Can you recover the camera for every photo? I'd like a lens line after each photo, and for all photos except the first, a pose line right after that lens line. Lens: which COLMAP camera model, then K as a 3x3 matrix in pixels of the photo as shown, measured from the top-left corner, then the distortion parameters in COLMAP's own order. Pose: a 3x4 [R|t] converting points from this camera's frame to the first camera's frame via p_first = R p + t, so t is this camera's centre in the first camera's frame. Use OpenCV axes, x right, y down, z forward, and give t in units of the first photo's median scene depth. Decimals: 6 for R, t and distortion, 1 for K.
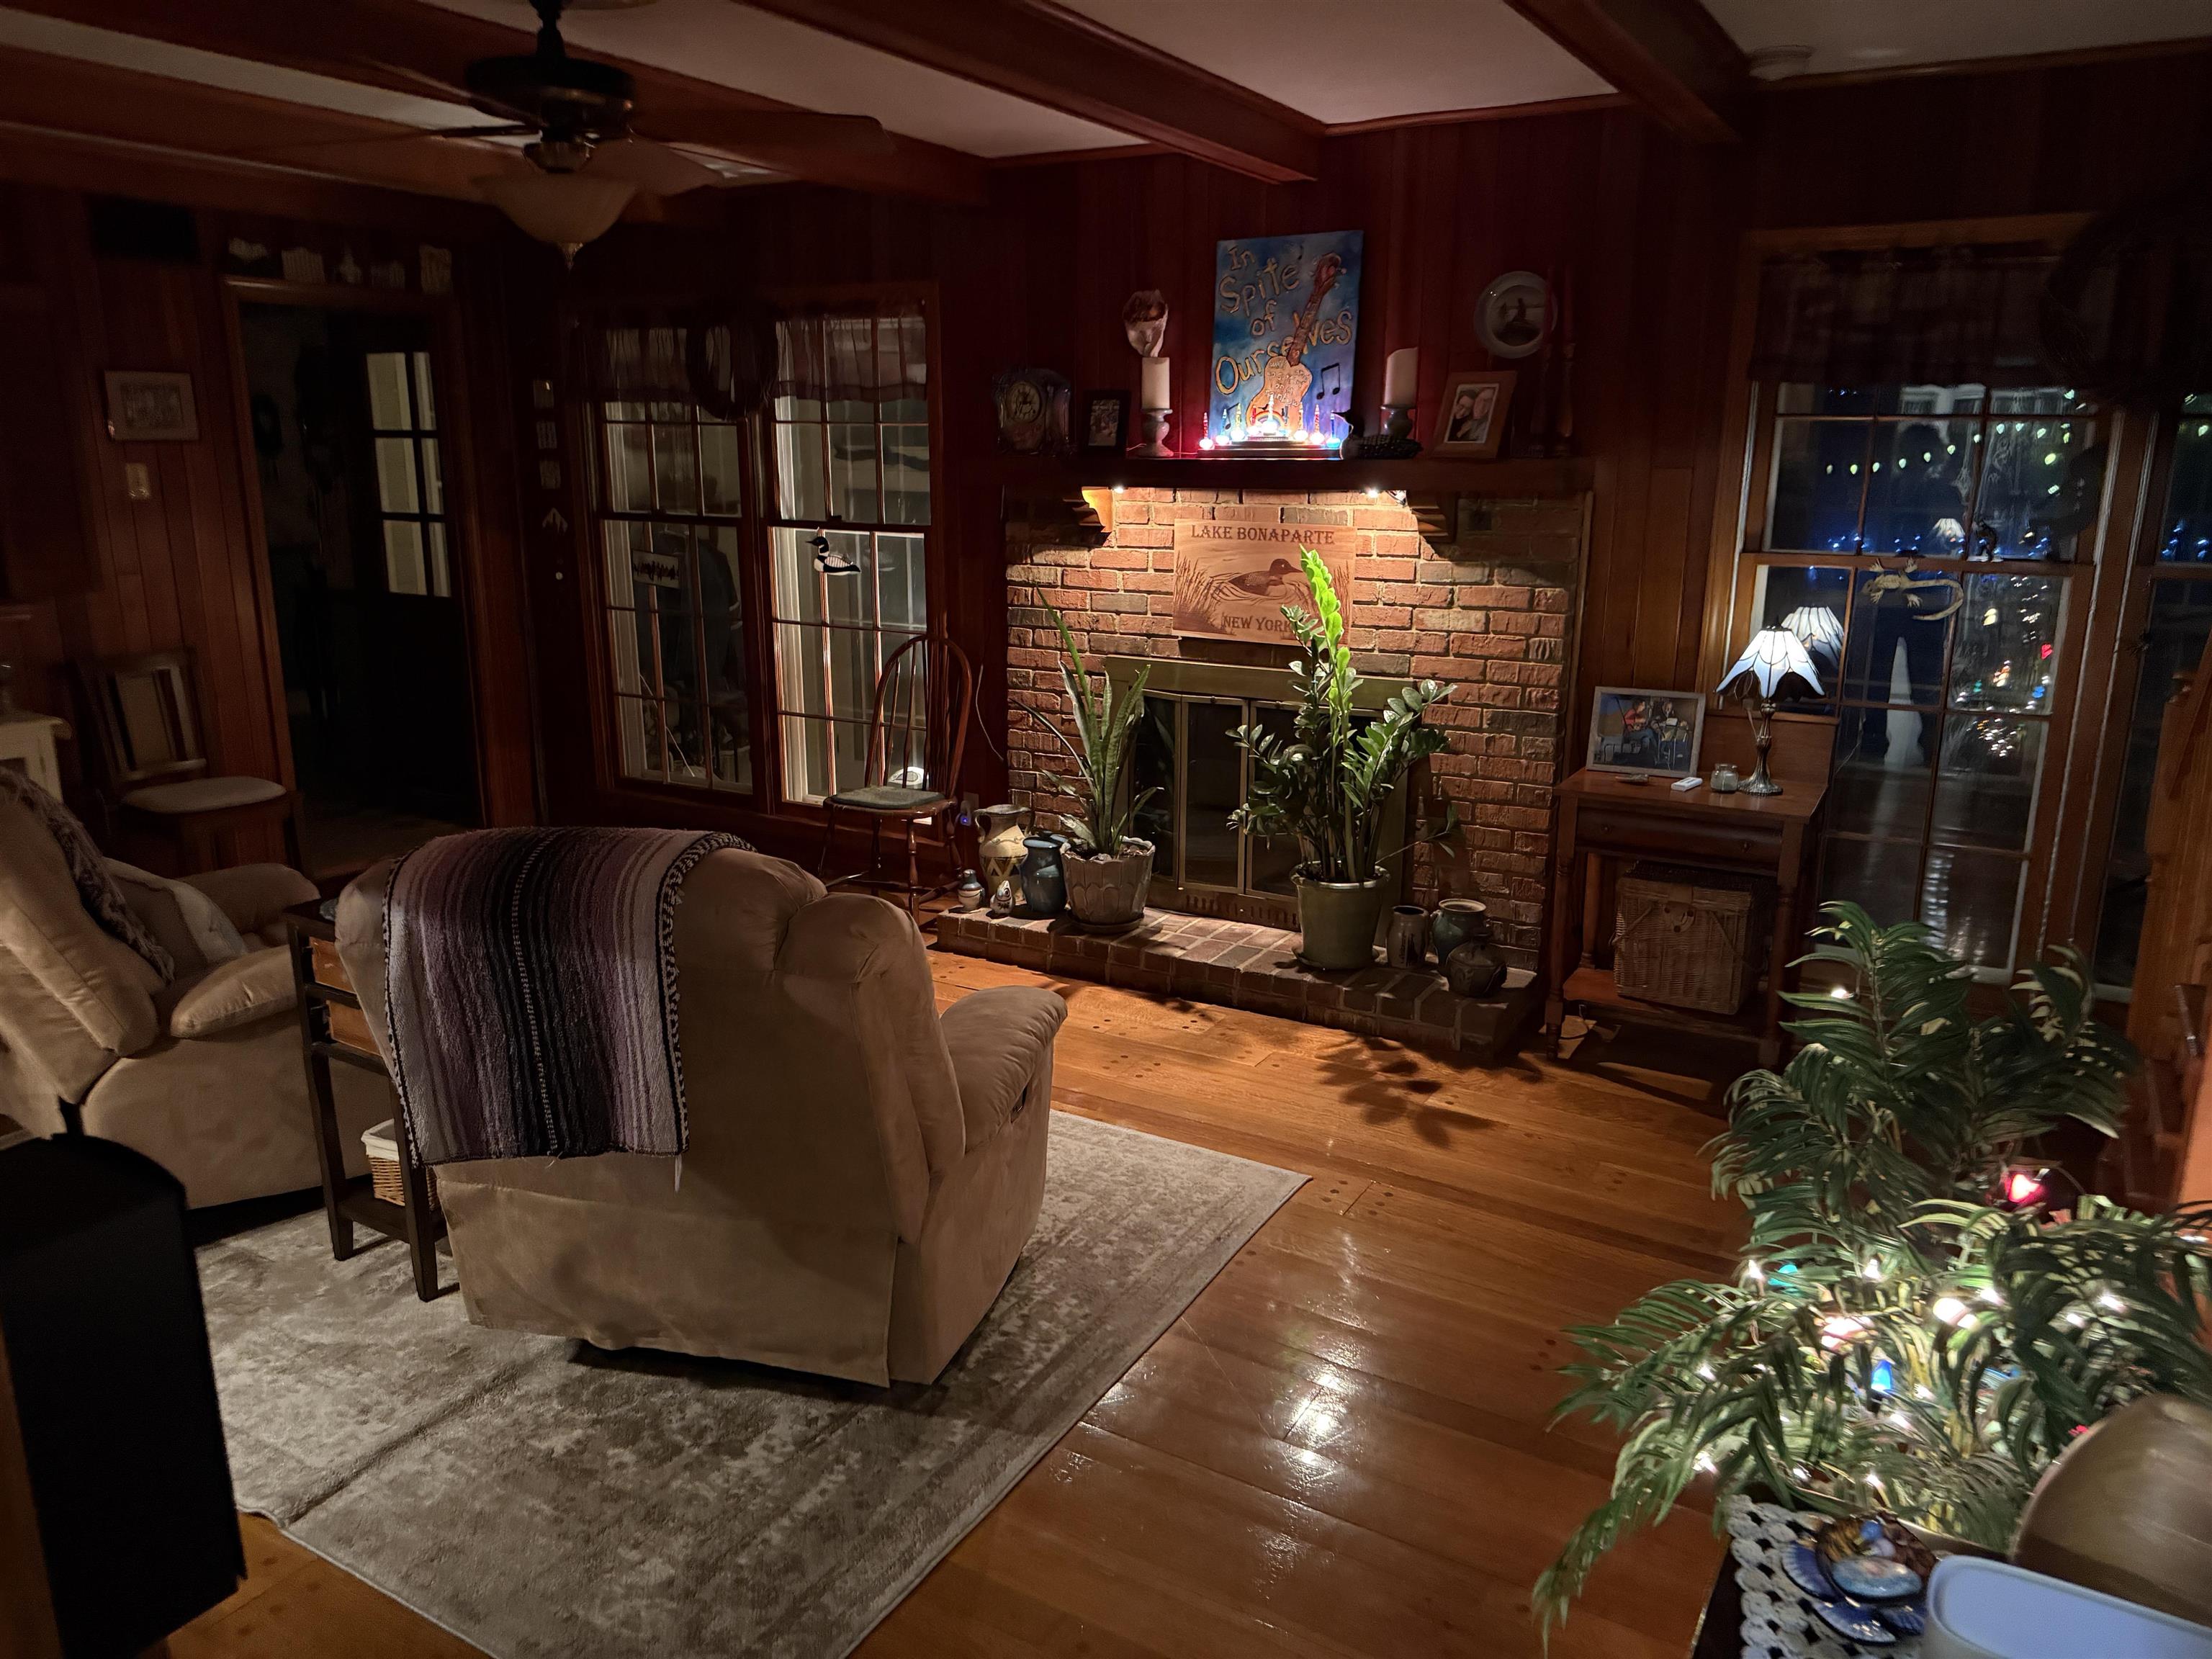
lens RADIAL K [[1551.6, 0, 1067.5], [0, 1551.6, 890.7], [0, 0, 1]] dist [0.017440, -0.019339]
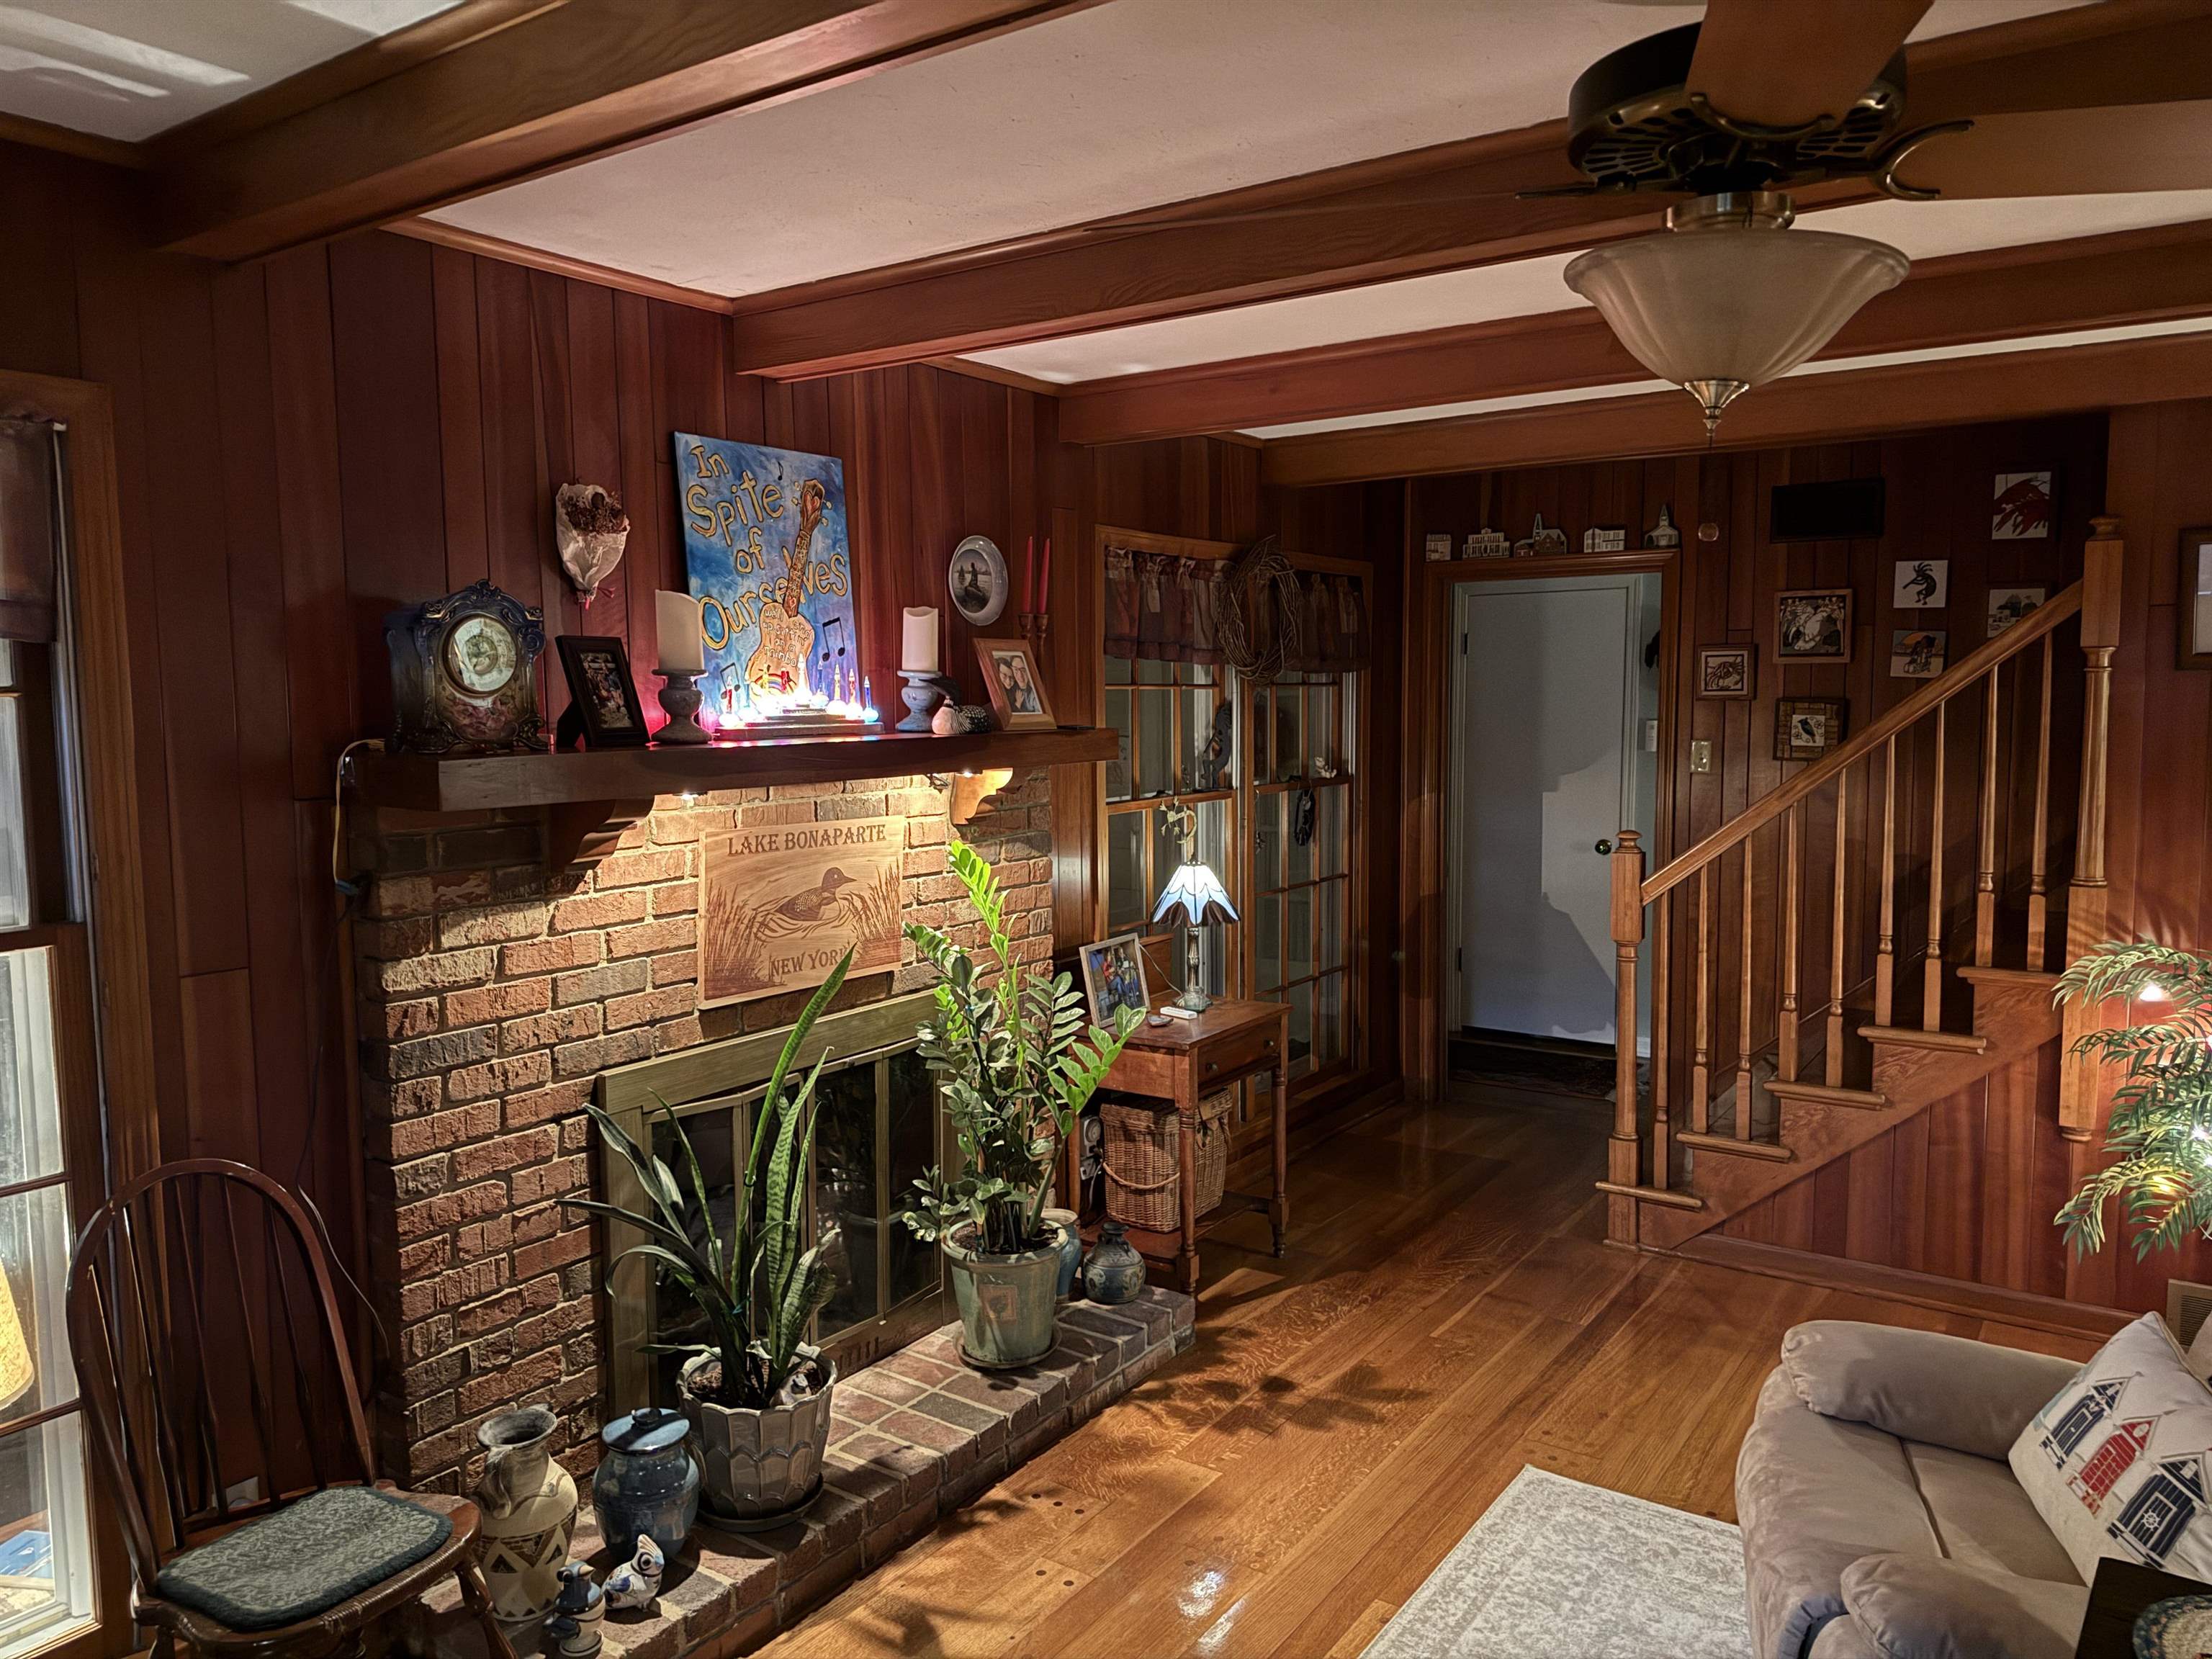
lens RADIAL K [[1551.6, 0, 1104.7], [0, 1551.6, 819.0], [0, 0, 1]] dist [0.017440, -0.019339]
pose [[0.053603, -0.079146, 0.995421, -0.591482], [0.290237, 0.955053, 0.060307, -0.247268], [-0.955452, 0.285676, 0.074164, 0.831635]]
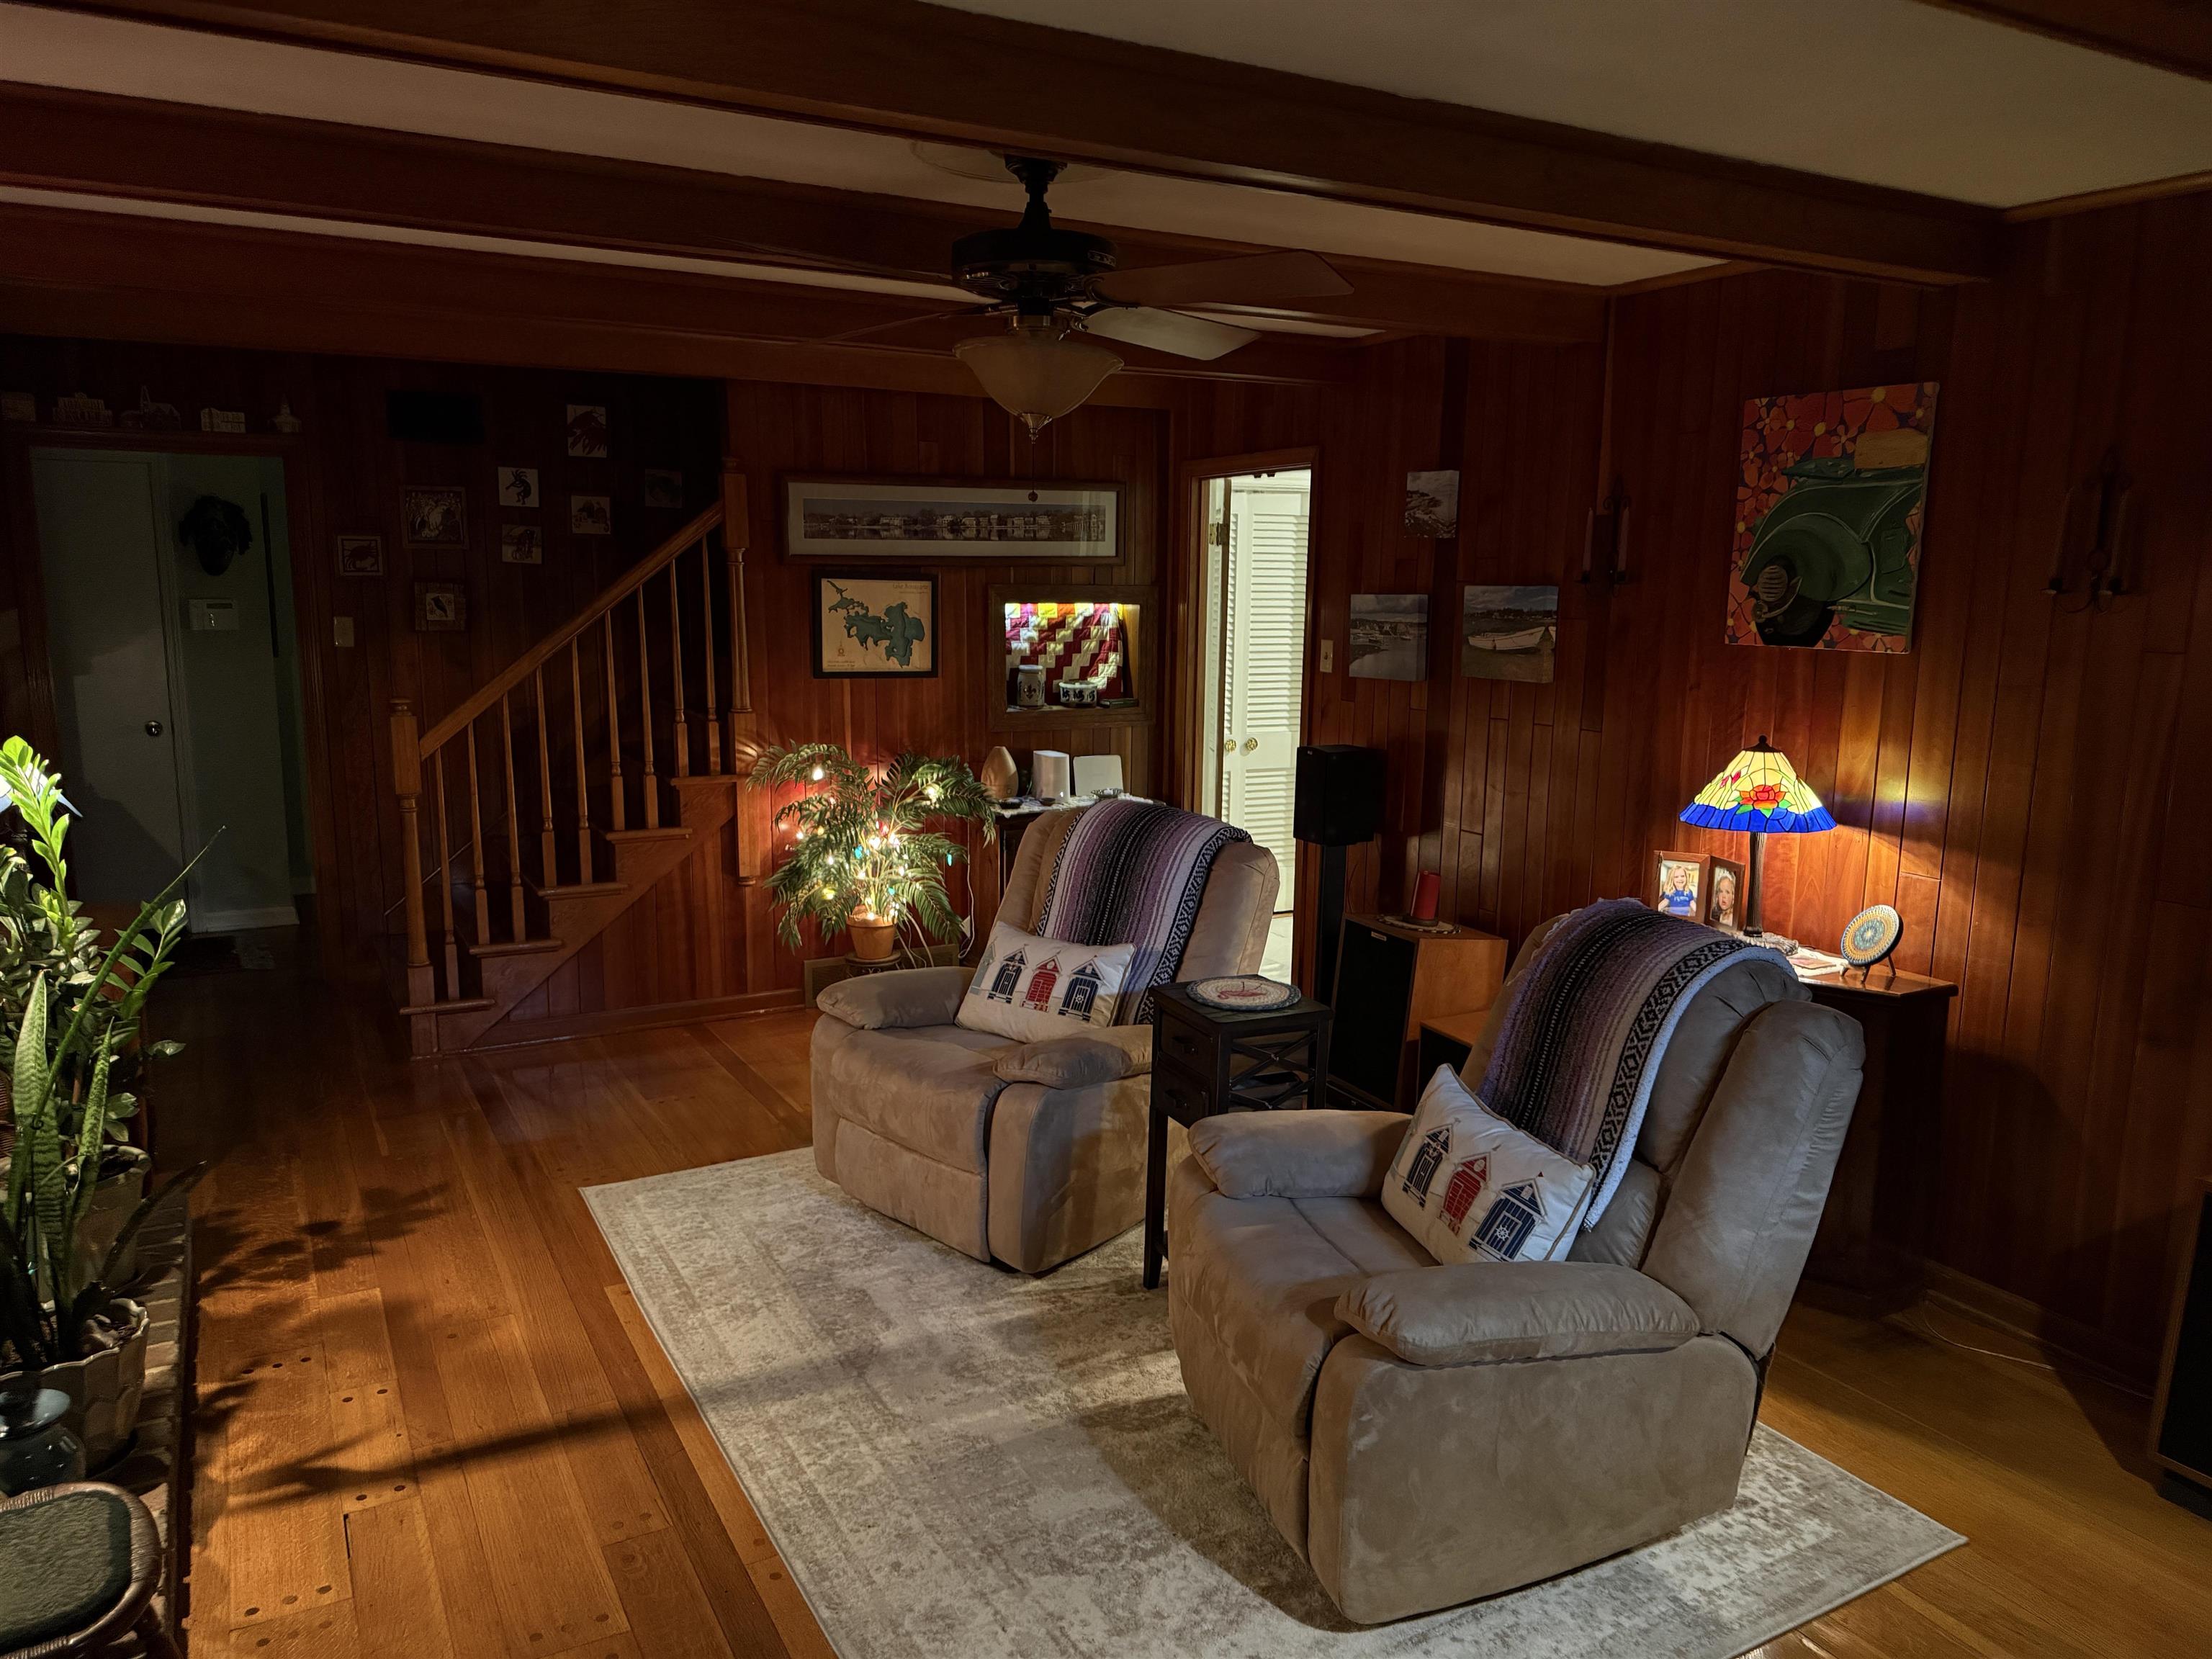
lens RADIAL K [[1551.6, 0, 1117.8], [0, 1551.6, 839.1], [0, 0, 1]] dist [0.017440, -0.019339]
pose [[-0.873779, -0.089350, 0.478046, -0.588768], [0.130566, 0.903789, 0.407575, -0.384405], [-0.468469, 0.418547, -0.778046, 1.271505]]
